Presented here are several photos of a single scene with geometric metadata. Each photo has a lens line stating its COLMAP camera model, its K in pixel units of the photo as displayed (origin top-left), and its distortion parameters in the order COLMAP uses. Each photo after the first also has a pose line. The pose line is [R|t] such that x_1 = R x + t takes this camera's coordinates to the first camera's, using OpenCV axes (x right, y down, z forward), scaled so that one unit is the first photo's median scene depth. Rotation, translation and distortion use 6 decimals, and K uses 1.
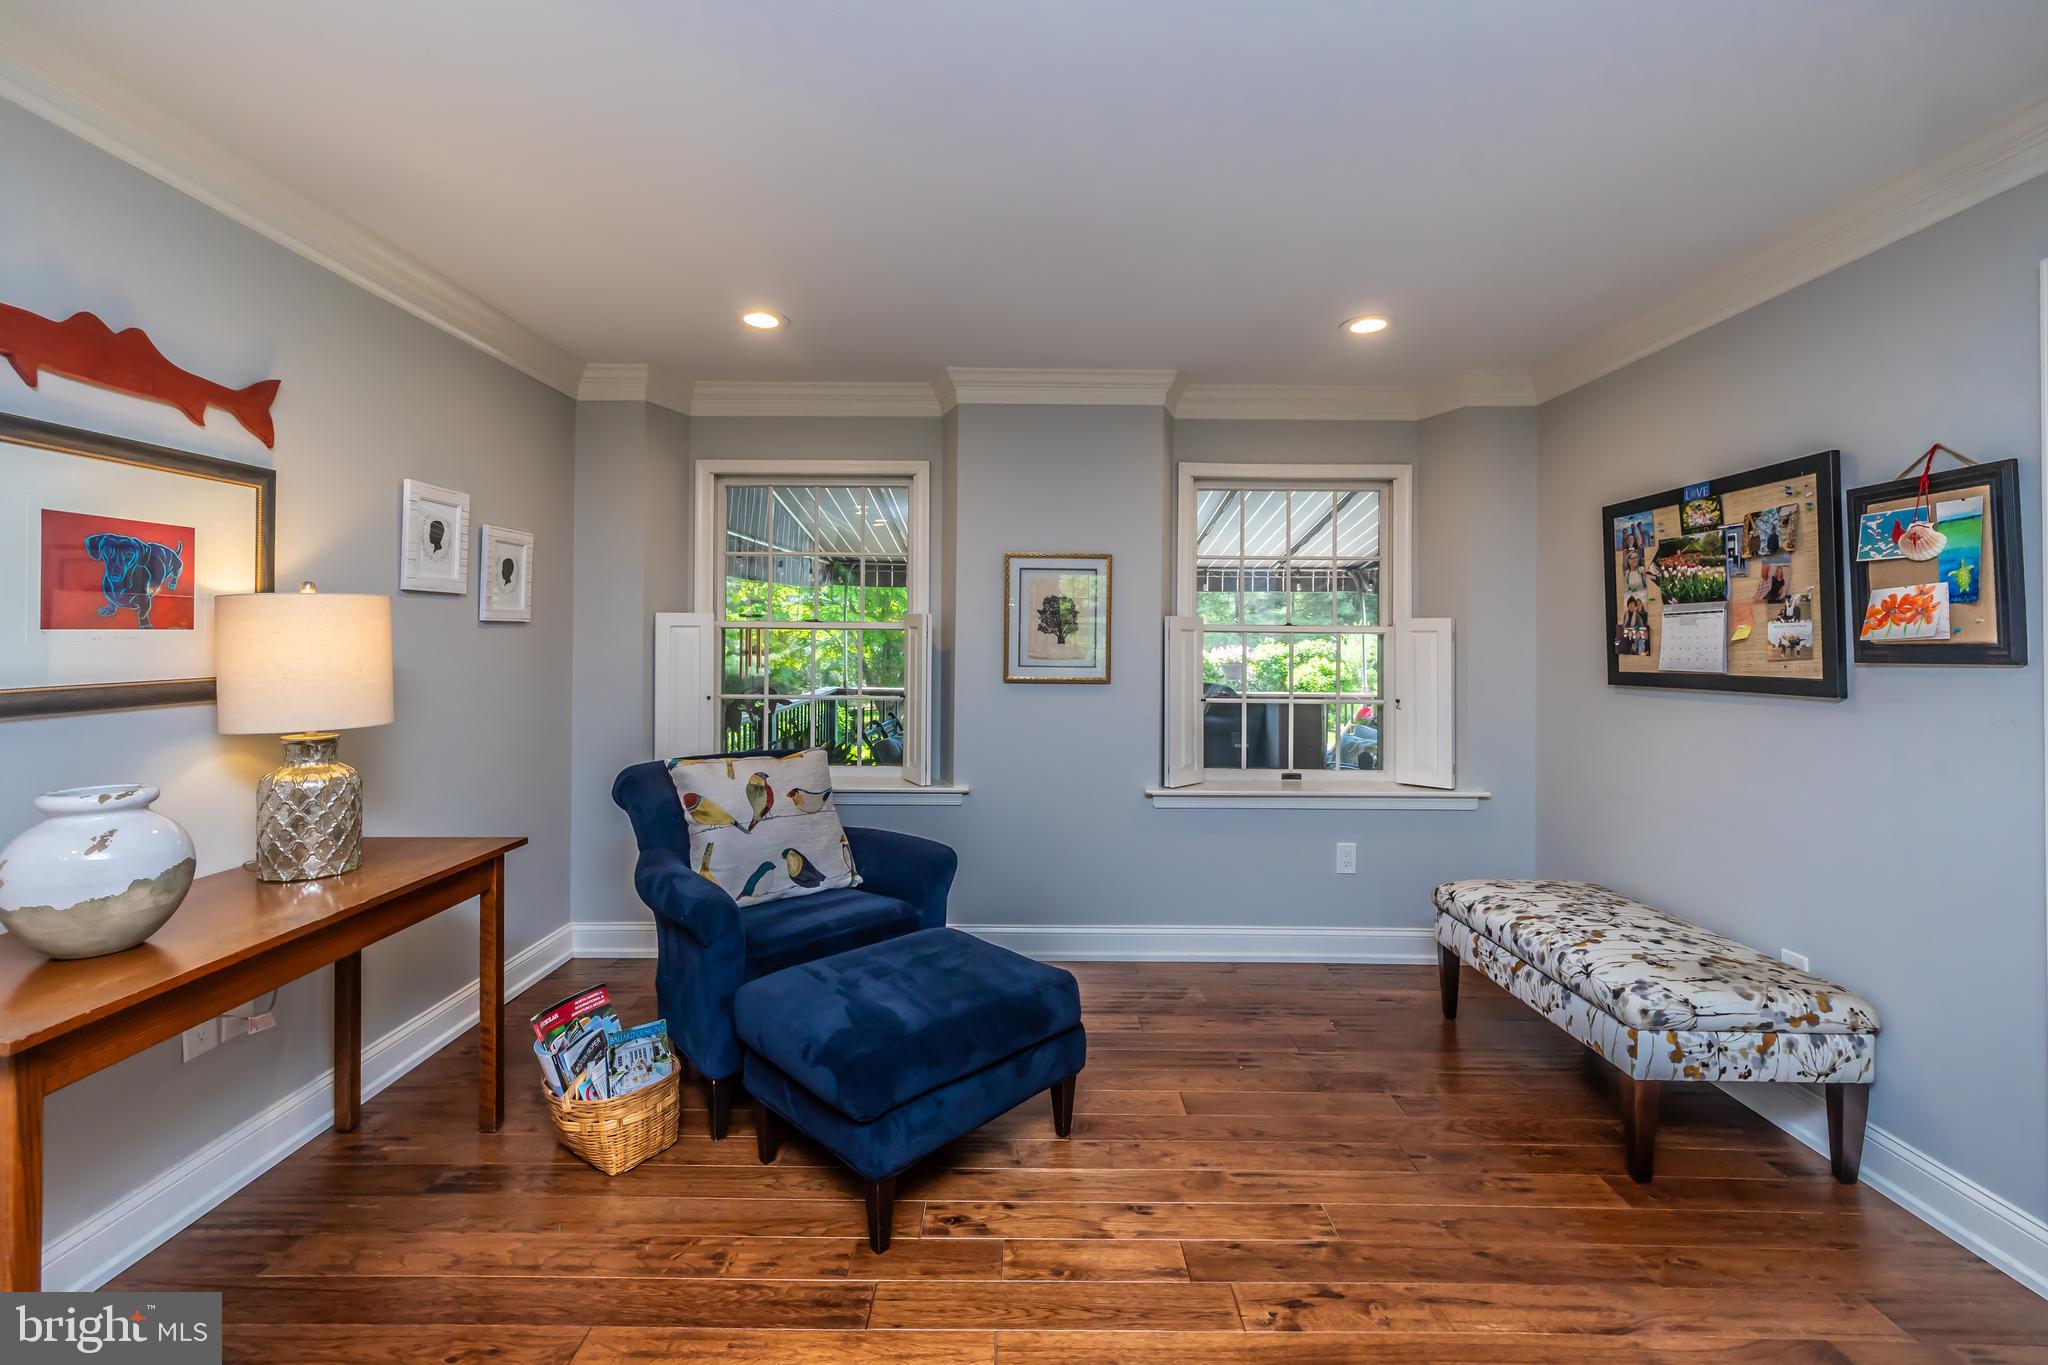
lens RADIAL K [[854.8, 0, 1022.9], [0, 854.8, 632.3], [0, 0, 1]] dist [-0.000966, -0.000081]
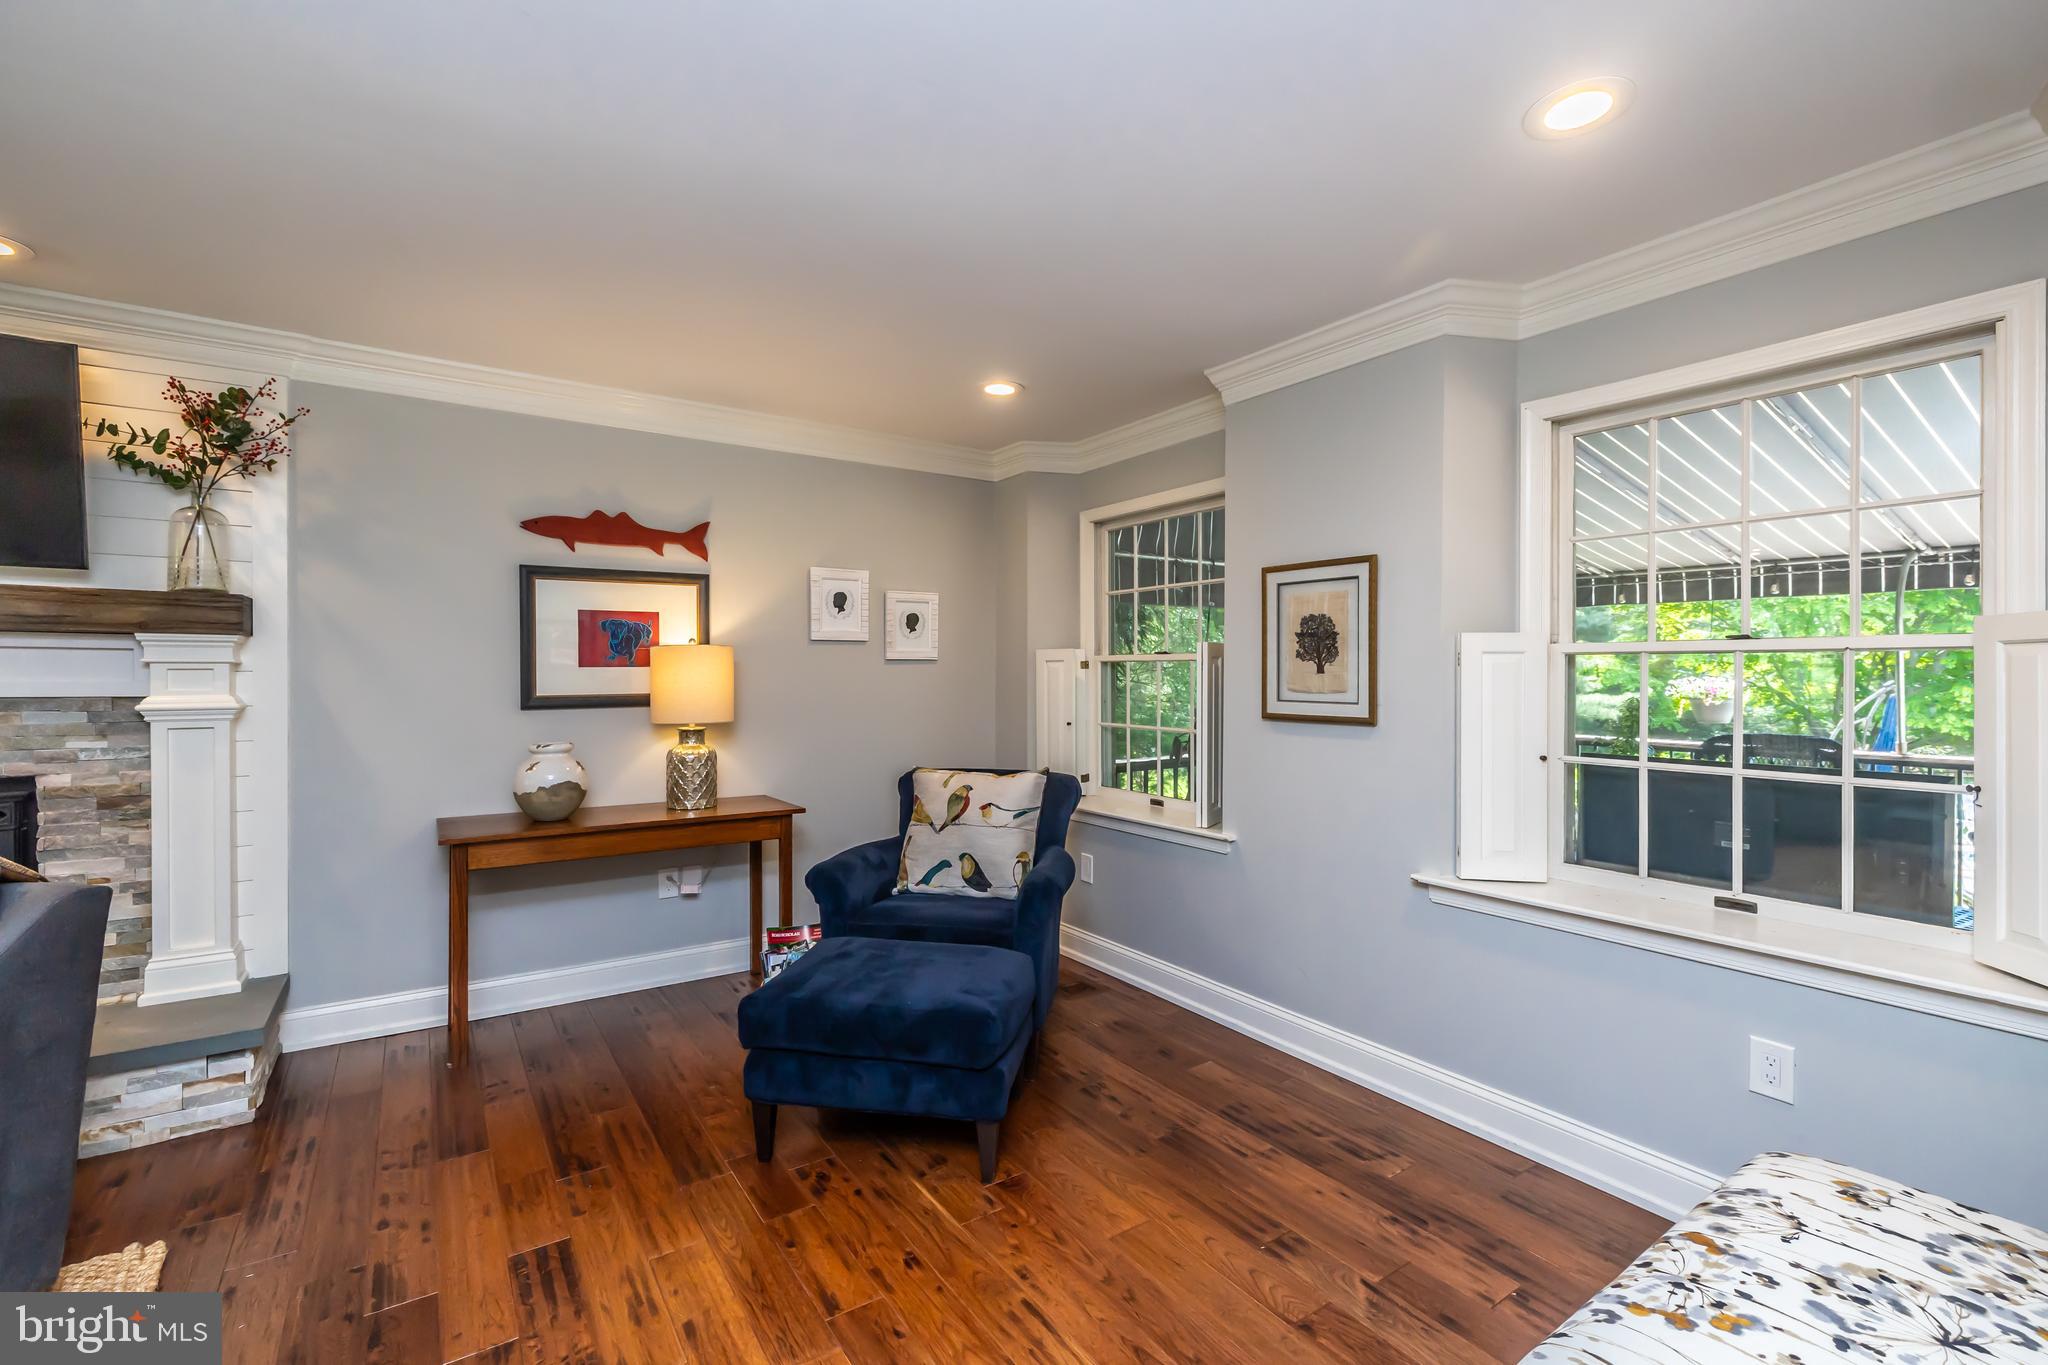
lens RADIAL K [[873.1, 0, 1021.0], [0, 873.1, 675.8], [0, 0, 1]] dist [-0.001149, -0.000102]
pose [[0.576294, -0.006158, -0.817219, 0.716297], [0.008533, 0.999962, -0.001518, 0.018756], [0.817198, -0.006098, 0.576325, 0.386221]]
